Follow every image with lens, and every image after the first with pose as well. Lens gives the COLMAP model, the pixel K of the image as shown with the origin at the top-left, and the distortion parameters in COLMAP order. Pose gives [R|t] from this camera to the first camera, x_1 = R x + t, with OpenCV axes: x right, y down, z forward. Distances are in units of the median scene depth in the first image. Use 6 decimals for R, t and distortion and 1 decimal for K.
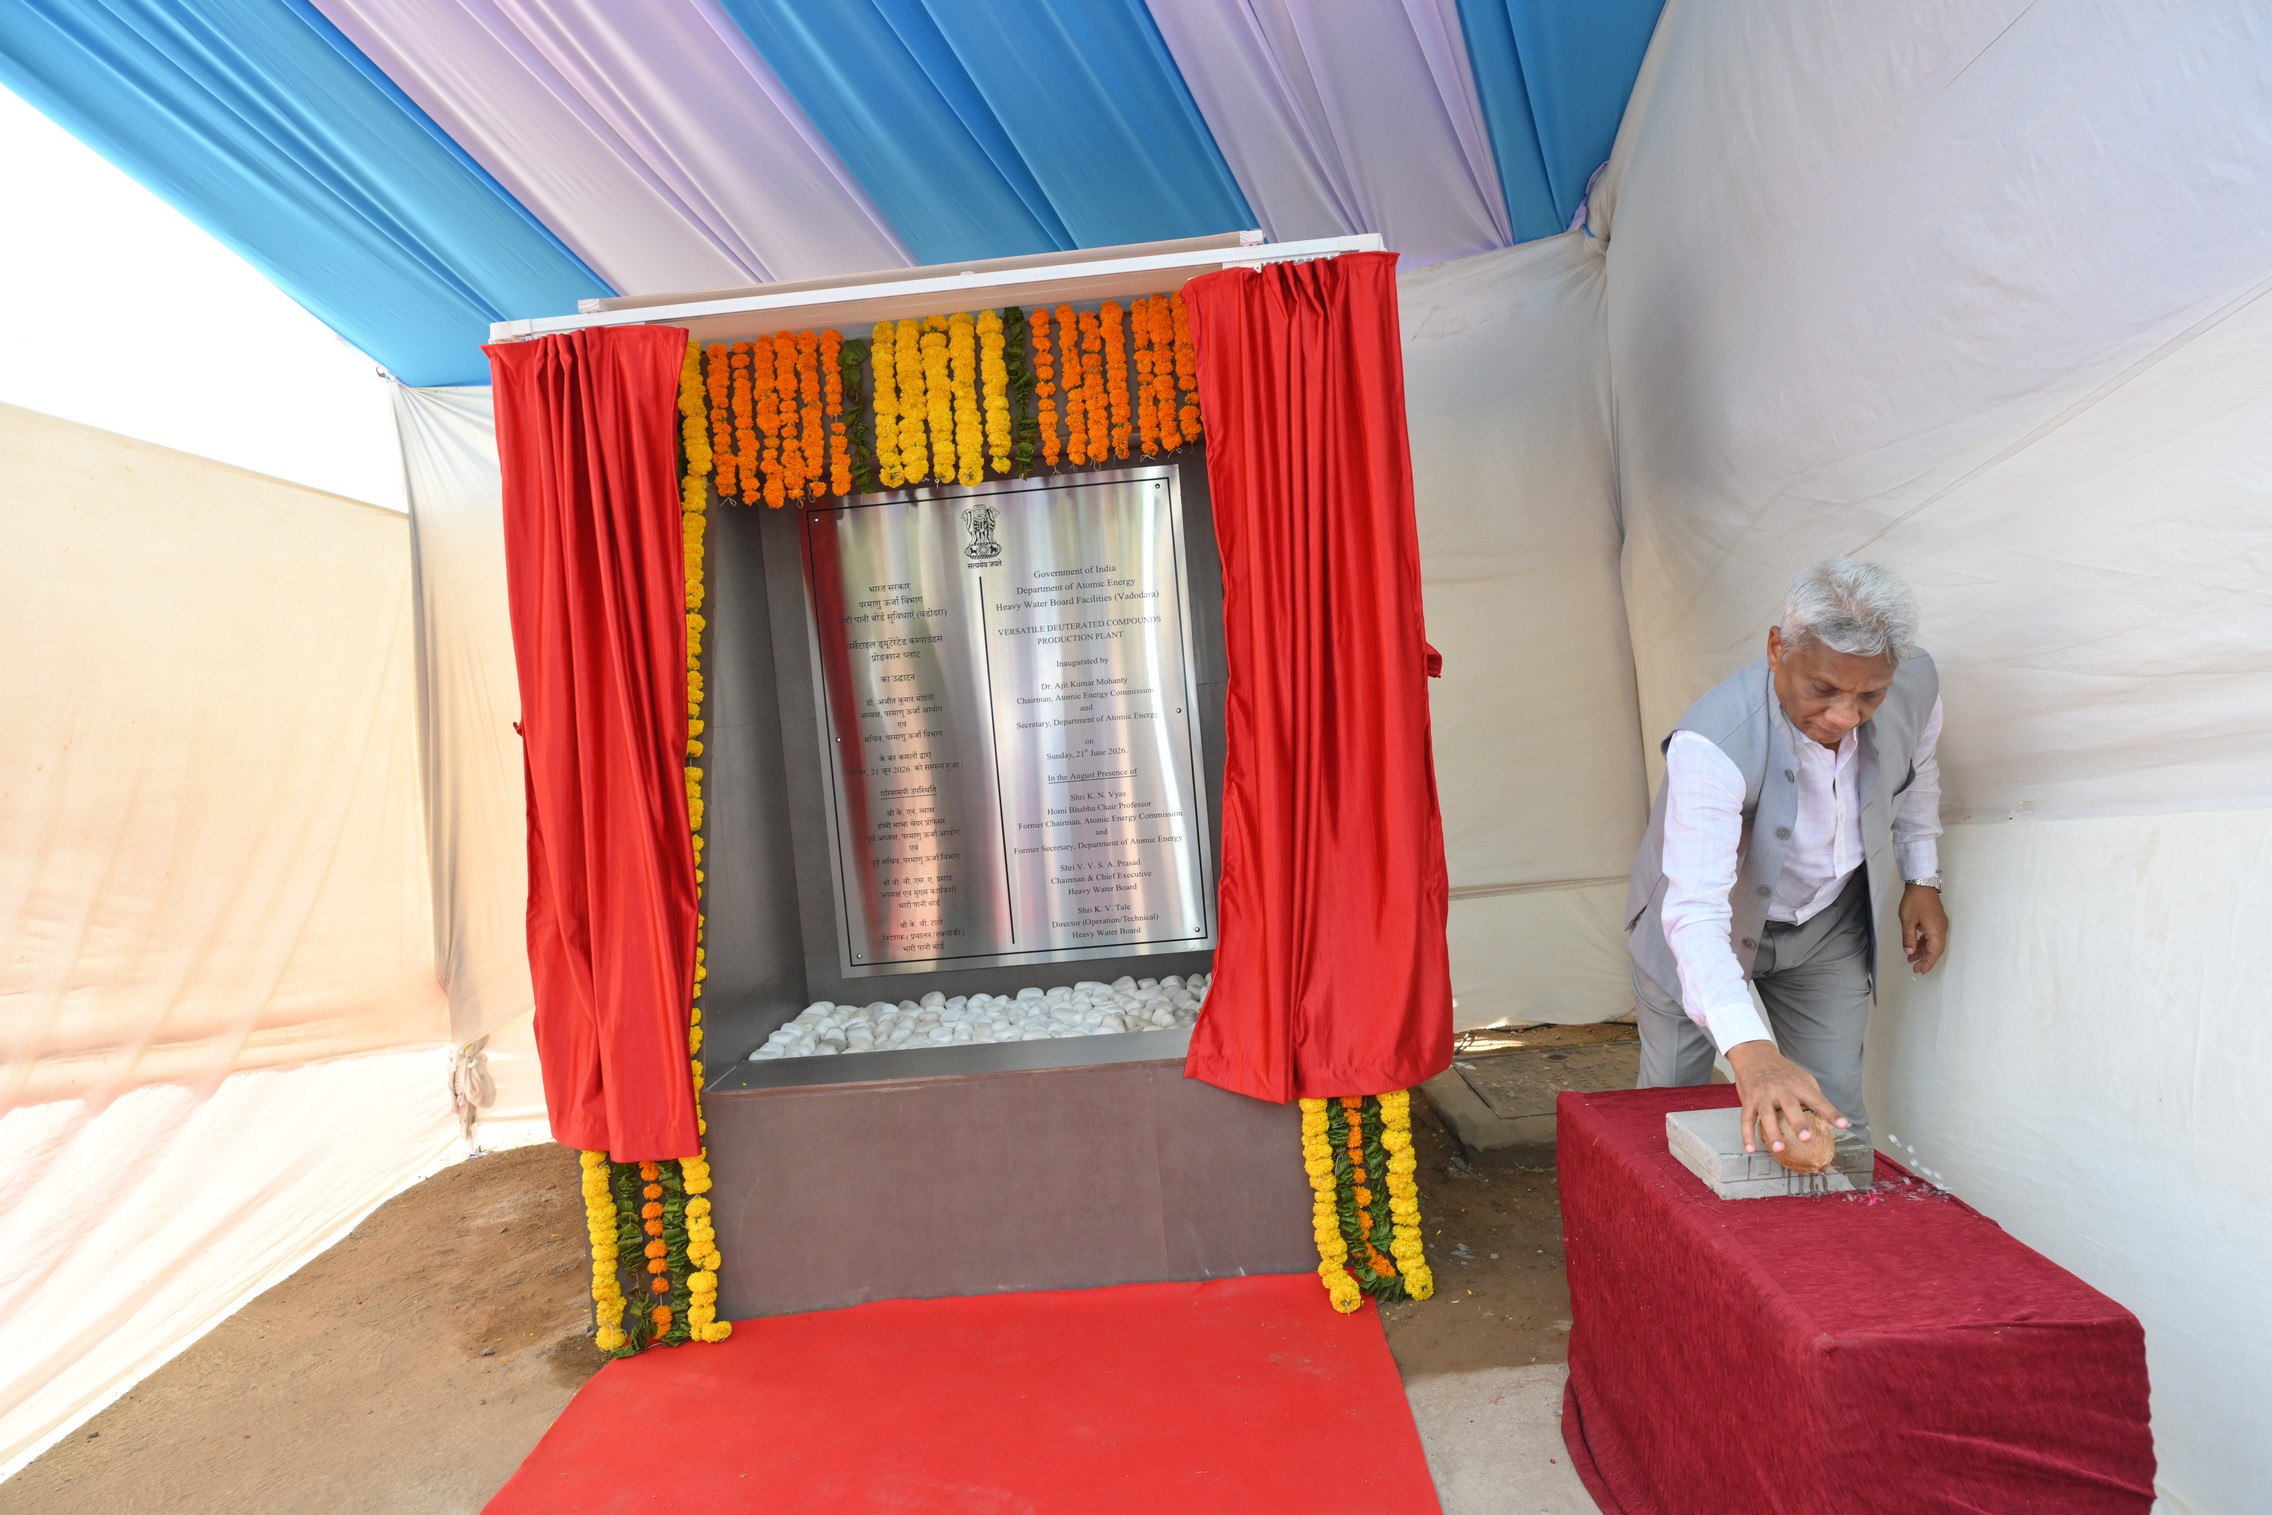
lens RADIAL K [[1521.7, 0, 1139.5], [0, 1521.7, 788.3], [0, 0, 1]] dist [0.000483, -0.003357]
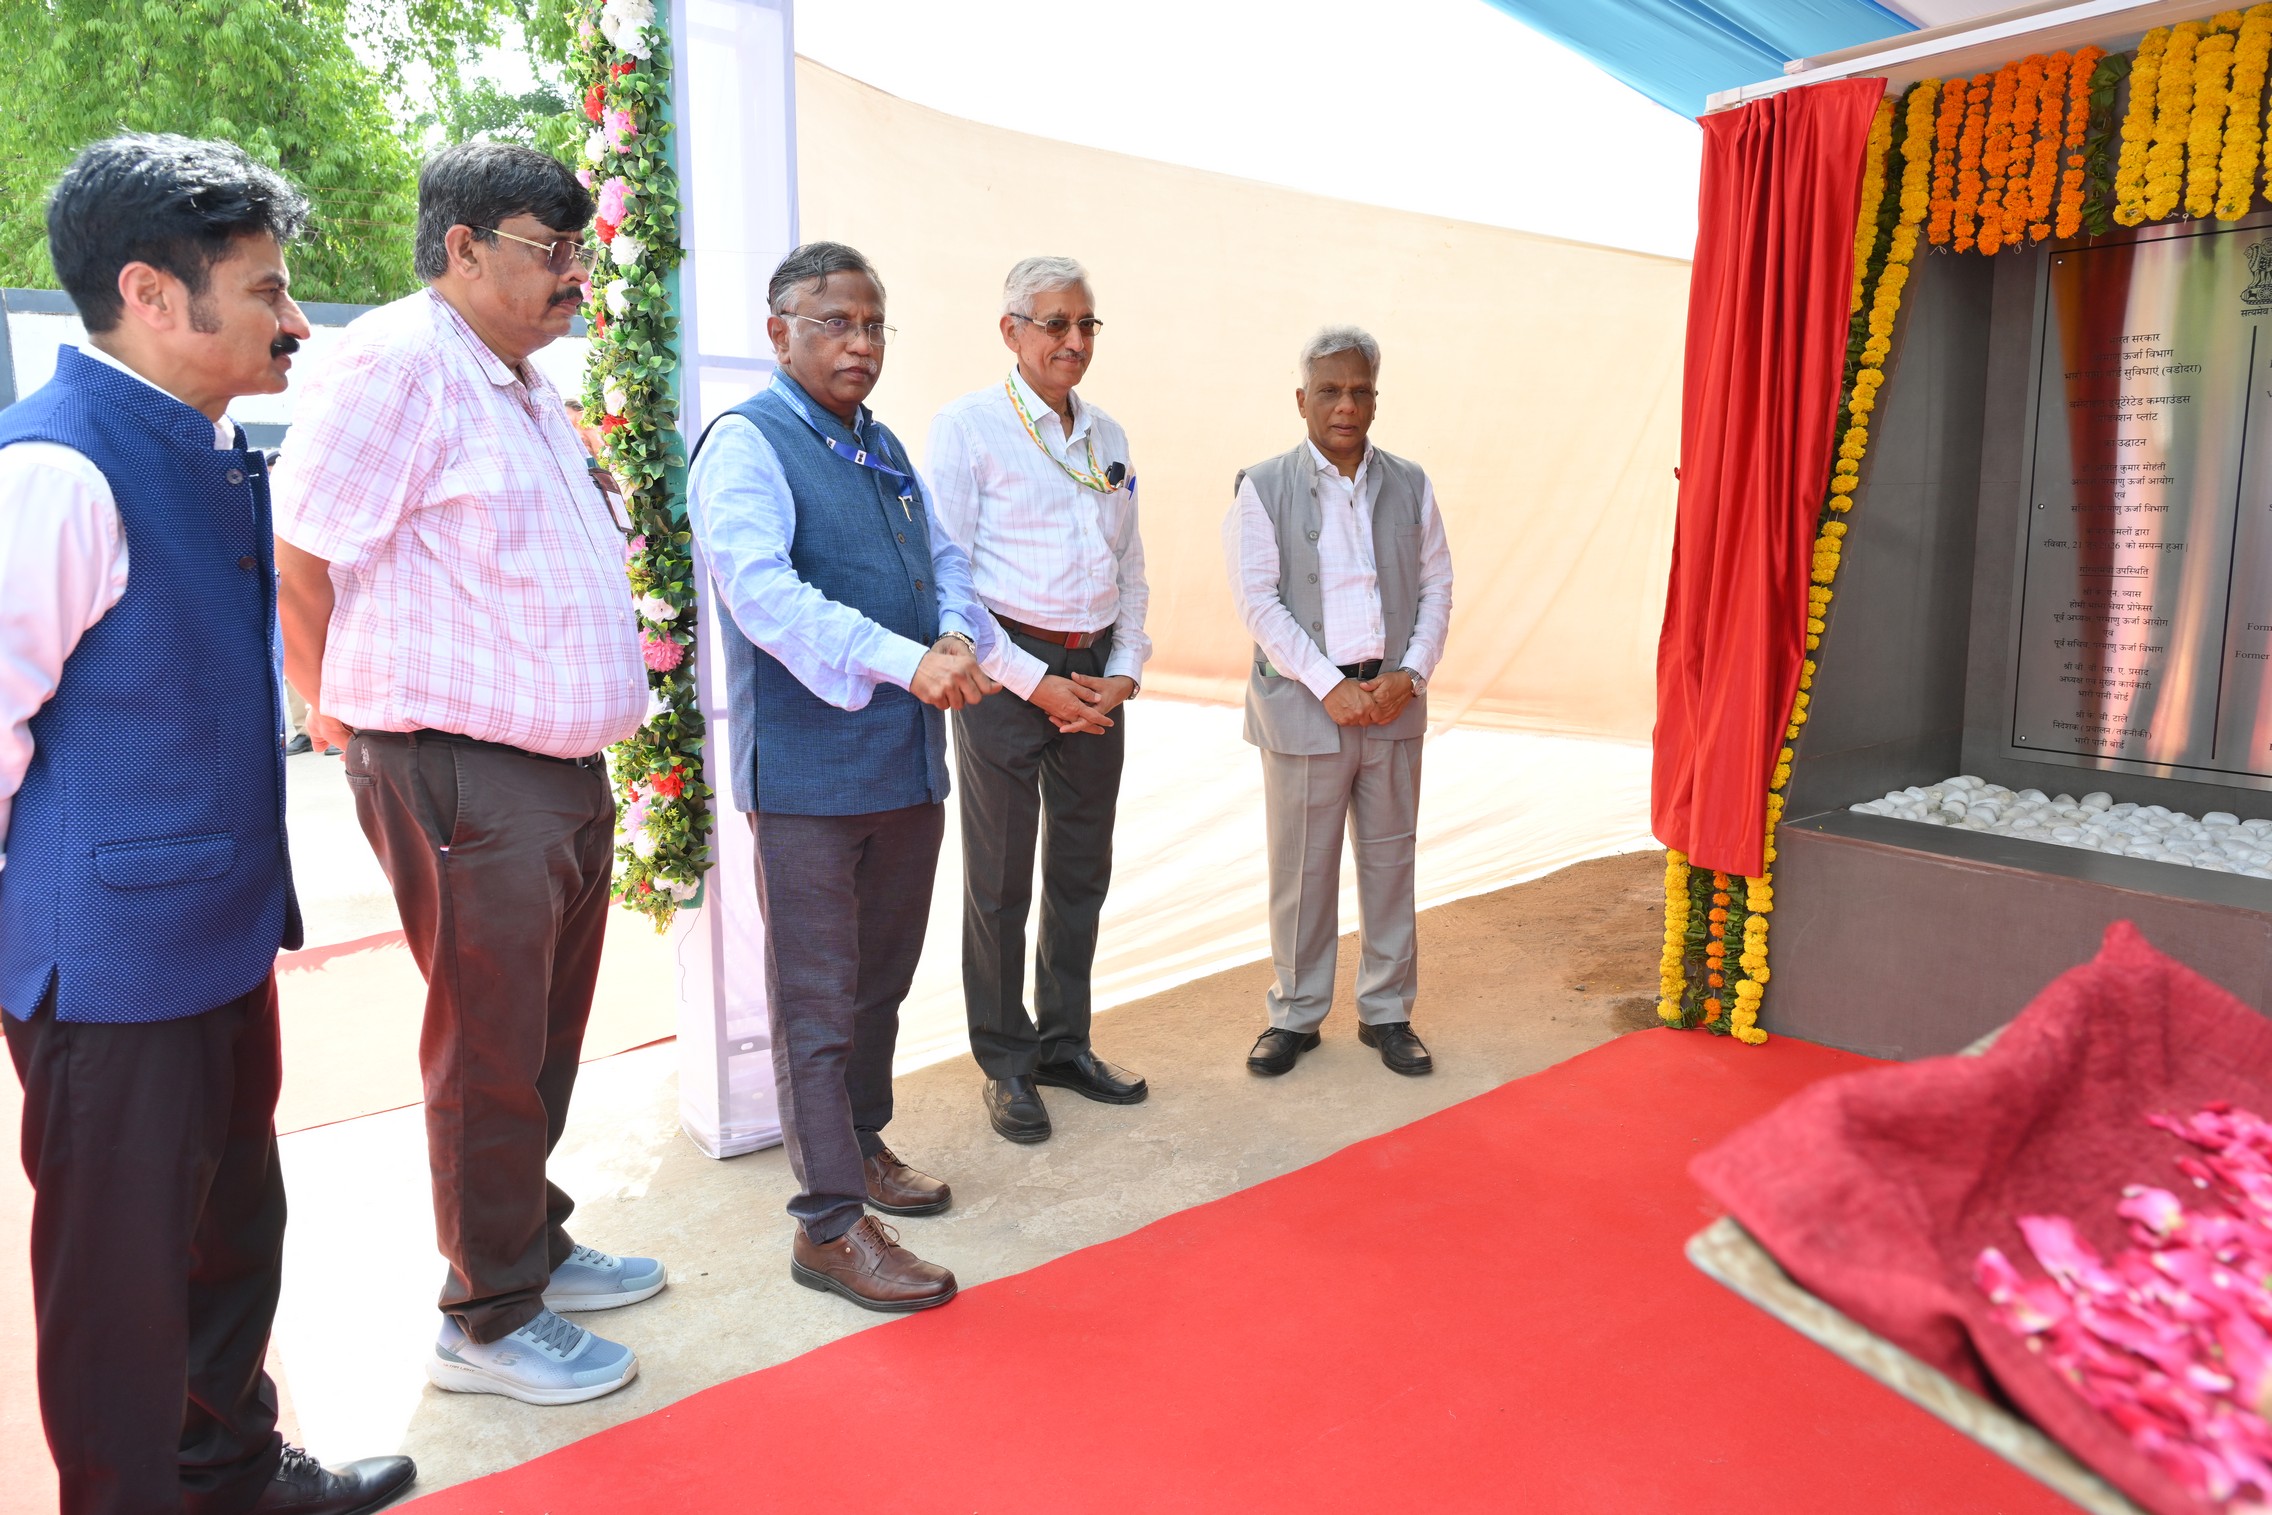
lens RADIAL K [[1521.7, 0, 1139.5], [0, 1521.7, 788.3], [0, 0, 1]] dist [0.000483, -0.003357]
pose [[0.628962, 0.223471, -0.744625, 0.212785], [-0.087830, 0.972090, 0.217548, -0.020491], [0.772458, -0.071429, 0.631035, -0.035147]]
